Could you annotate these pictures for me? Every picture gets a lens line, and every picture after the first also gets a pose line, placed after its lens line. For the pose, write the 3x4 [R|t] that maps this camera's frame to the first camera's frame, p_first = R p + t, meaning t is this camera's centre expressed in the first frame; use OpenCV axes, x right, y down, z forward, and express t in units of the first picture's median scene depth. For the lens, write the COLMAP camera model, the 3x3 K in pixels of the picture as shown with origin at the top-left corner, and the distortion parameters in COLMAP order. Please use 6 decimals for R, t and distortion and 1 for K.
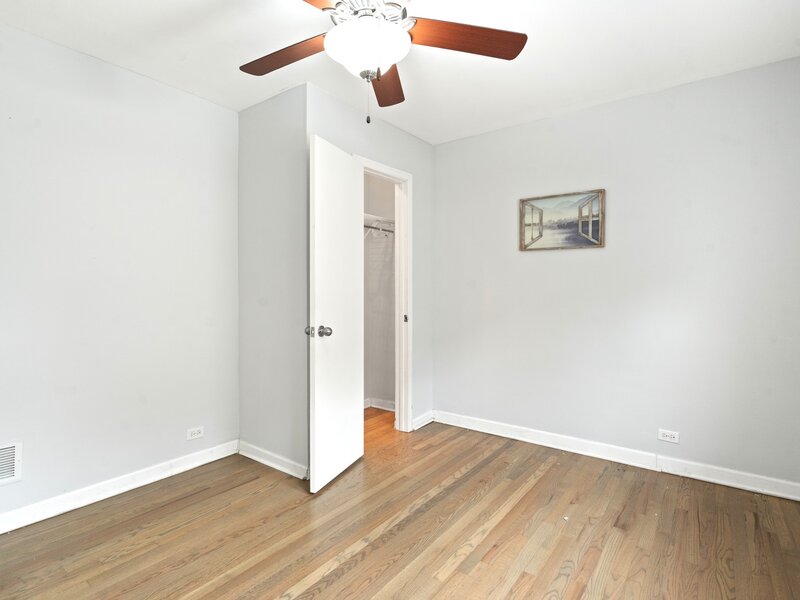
lens RADIAL K [[422.7, 0, 400.0], [0, 422.7, 300.0], [0, 0, 1]] dist [-0.002270, -0.000245]
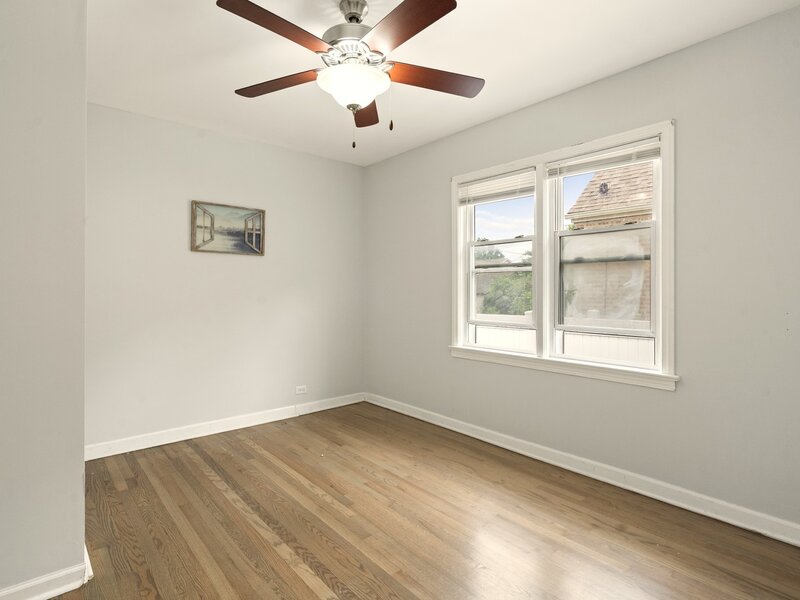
lens RADIAL K [[419.3, 0, 385.2], [0, 419.3, 296.7], [0, 0, 1]] dist [-0.001097, -0.000240]
pose [[0.226883, -0.016476, 0.973783, -0.654201], [0.025935, 0.999605, 0.010870, -0.006098], [-0.973577, 0.022789, 0.227221, 0.356205]]
